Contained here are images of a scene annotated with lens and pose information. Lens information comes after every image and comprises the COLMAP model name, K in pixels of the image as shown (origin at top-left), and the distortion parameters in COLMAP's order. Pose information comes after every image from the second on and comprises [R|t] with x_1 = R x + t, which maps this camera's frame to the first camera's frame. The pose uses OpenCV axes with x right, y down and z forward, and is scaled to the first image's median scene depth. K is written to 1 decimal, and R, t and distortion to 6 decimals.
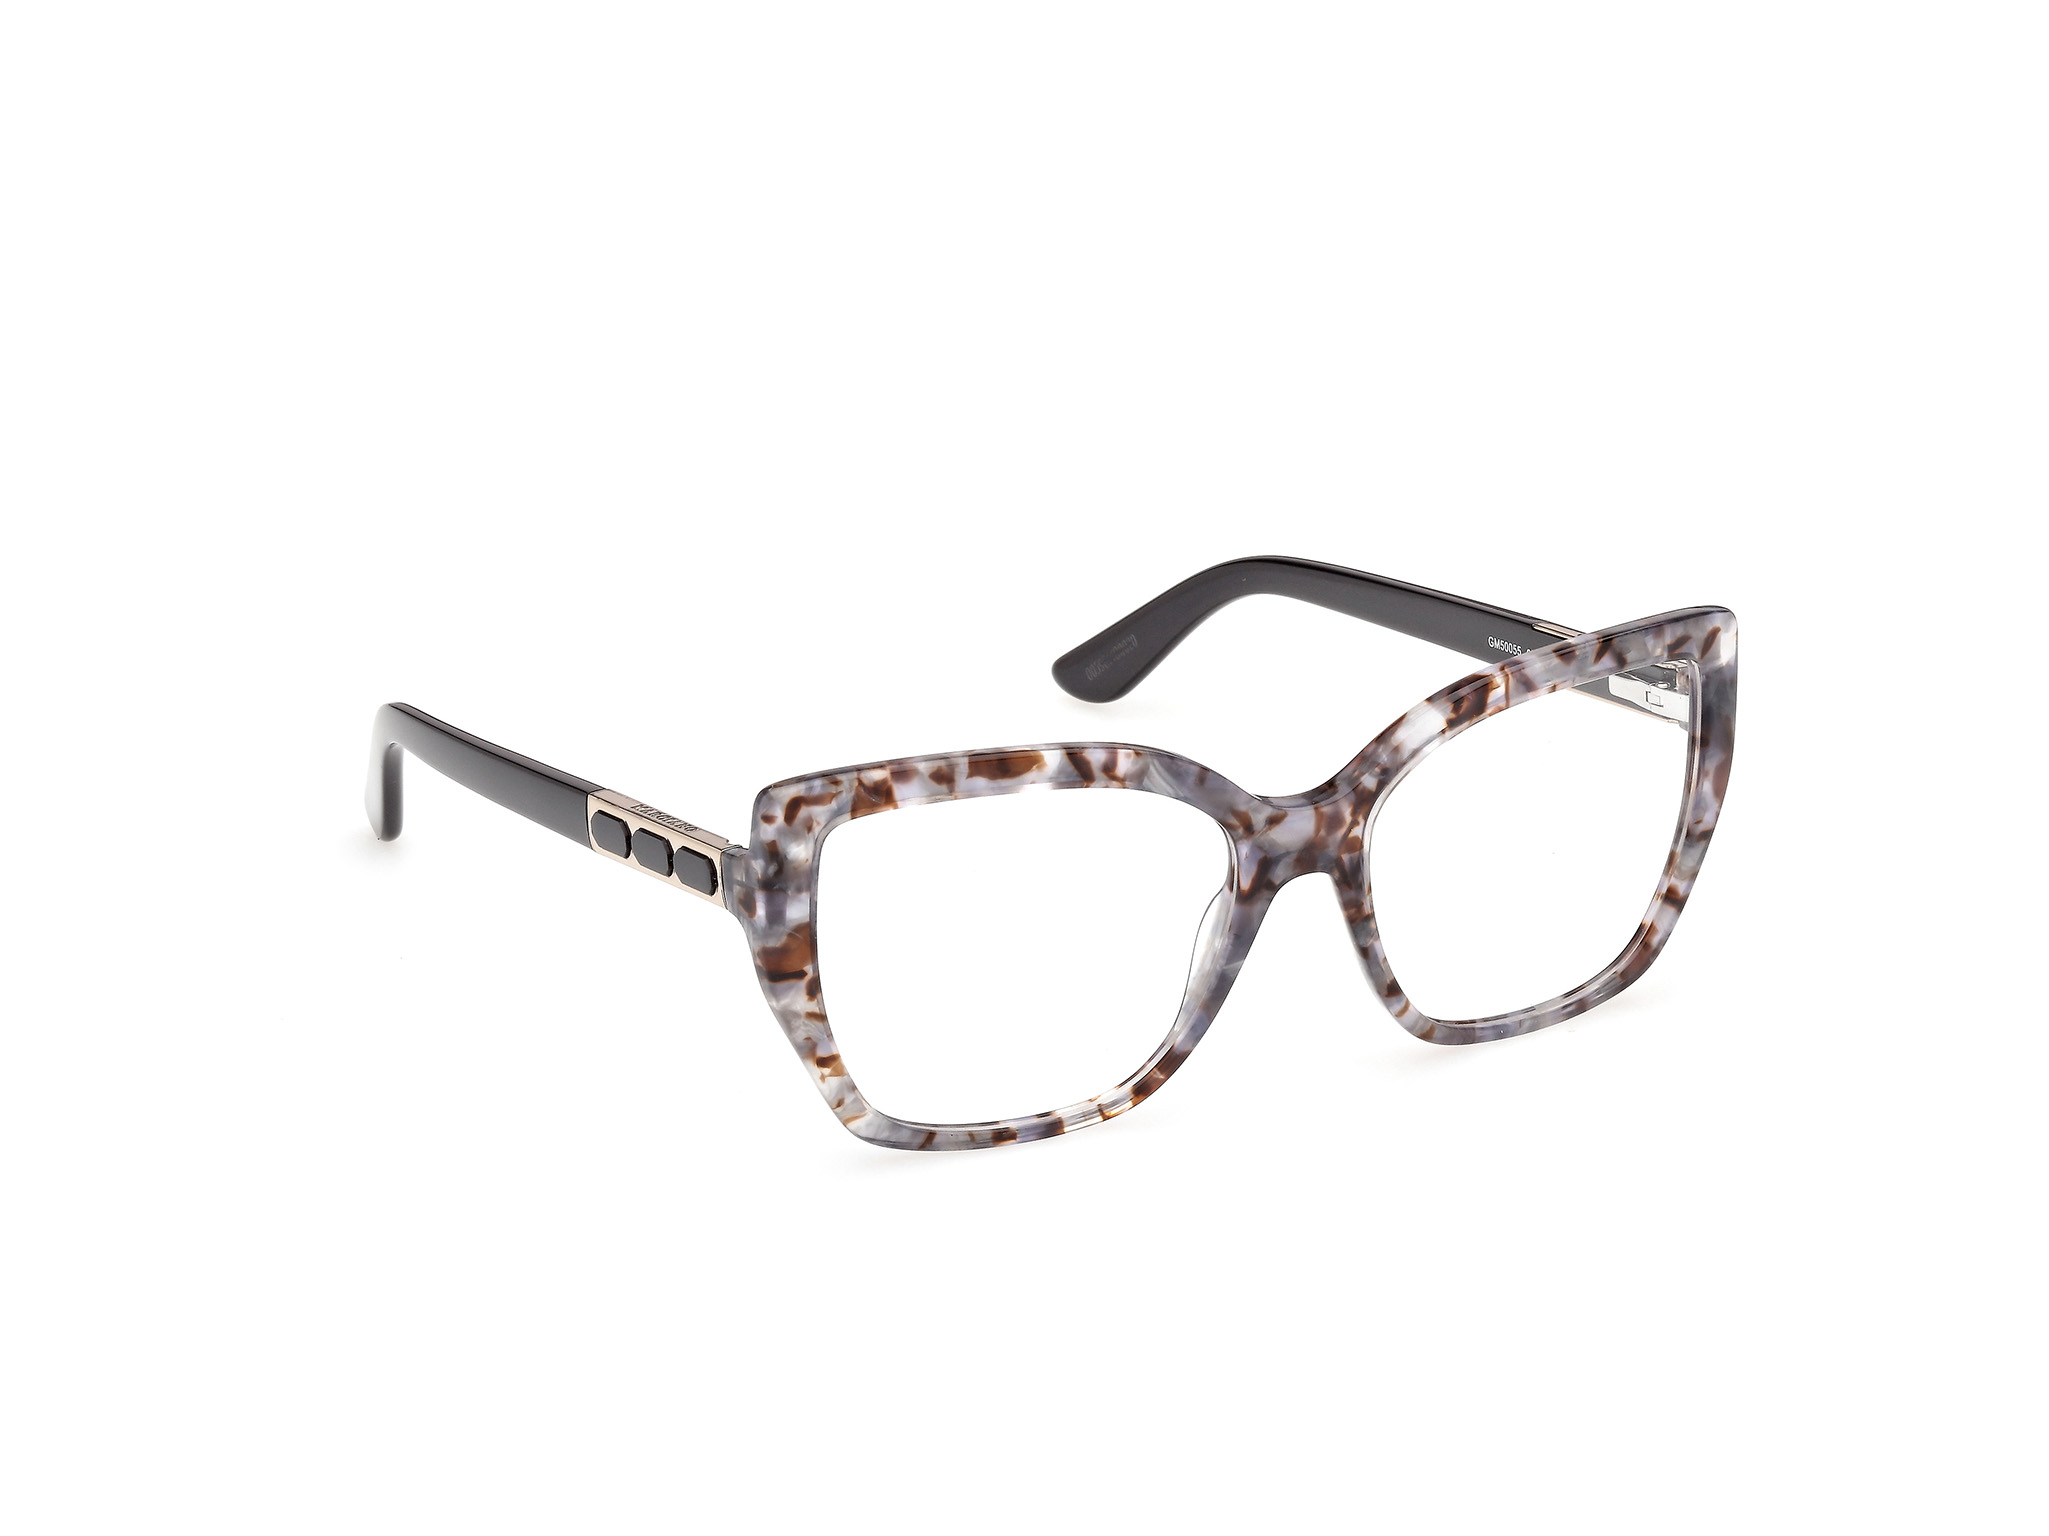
lens RADIAL K [[5170.7, 0, 1024.5], [0, 5170.7, 768.0], [0, 0, 1]] dist [0.003334, -0.093119]
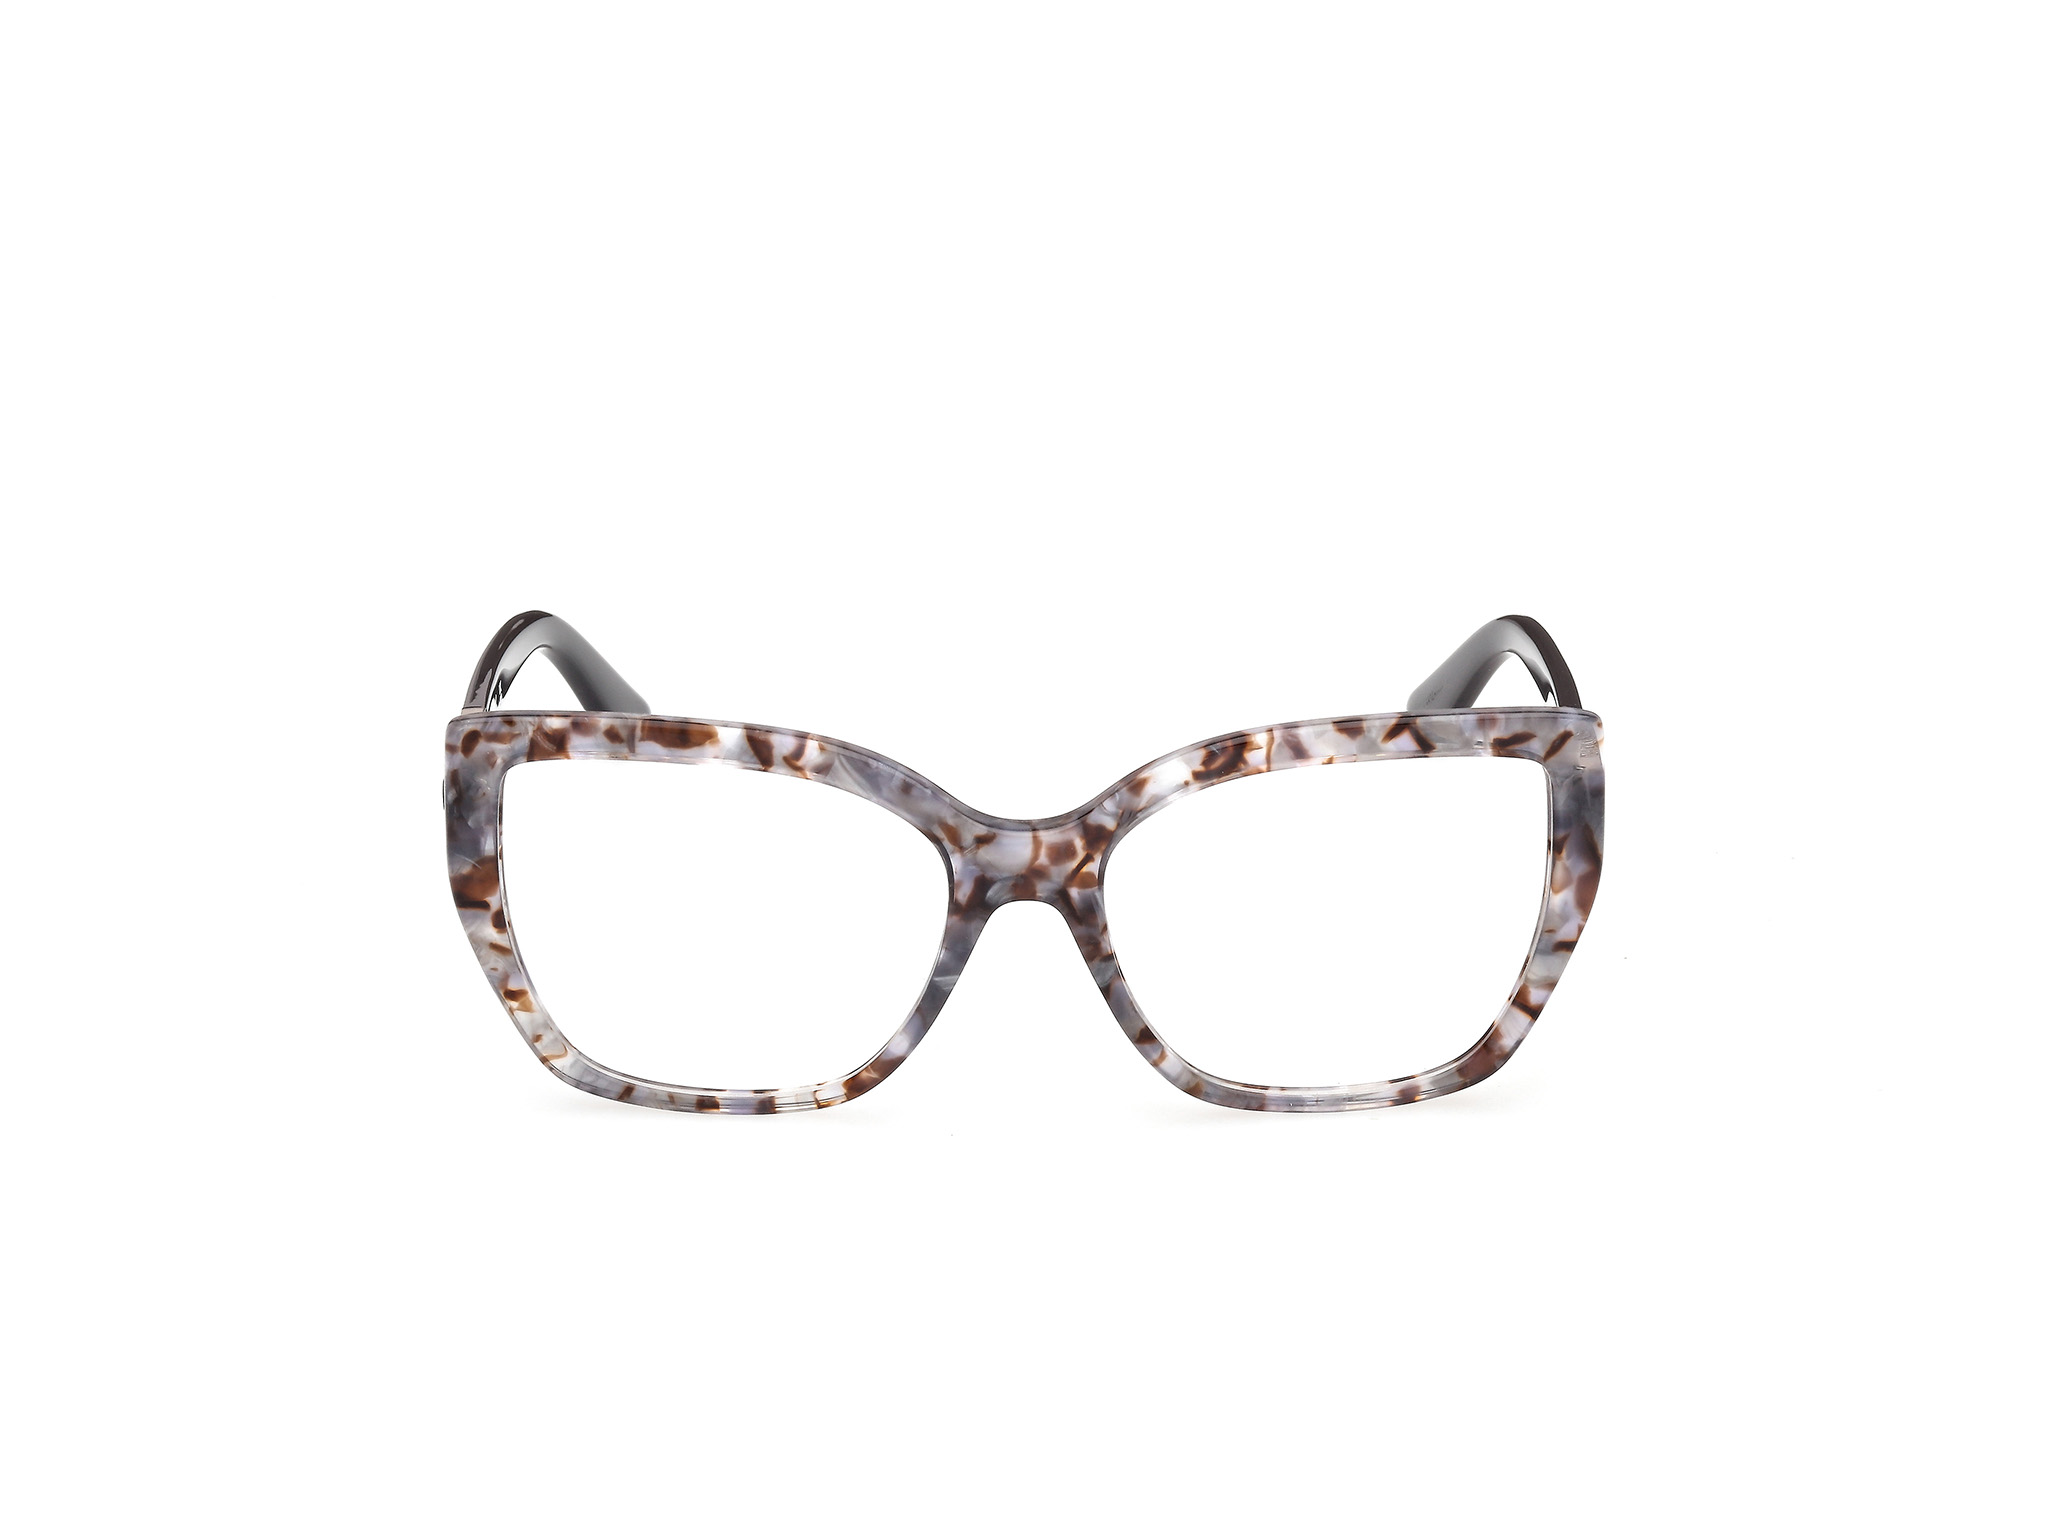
lens RADIAL K [[5170.7, 0, 1024.5], [0, 5170.7, 768.0], [0, 0, 1]] dist [0.003334, -0.093119]
pose [[0.933268, 0.169239, -0.316811, 0.363048], [-0.167214, 0.985342, 0.033781, -0.037820], [0.317884, 0.021449, 0.947887, 0.062616]]
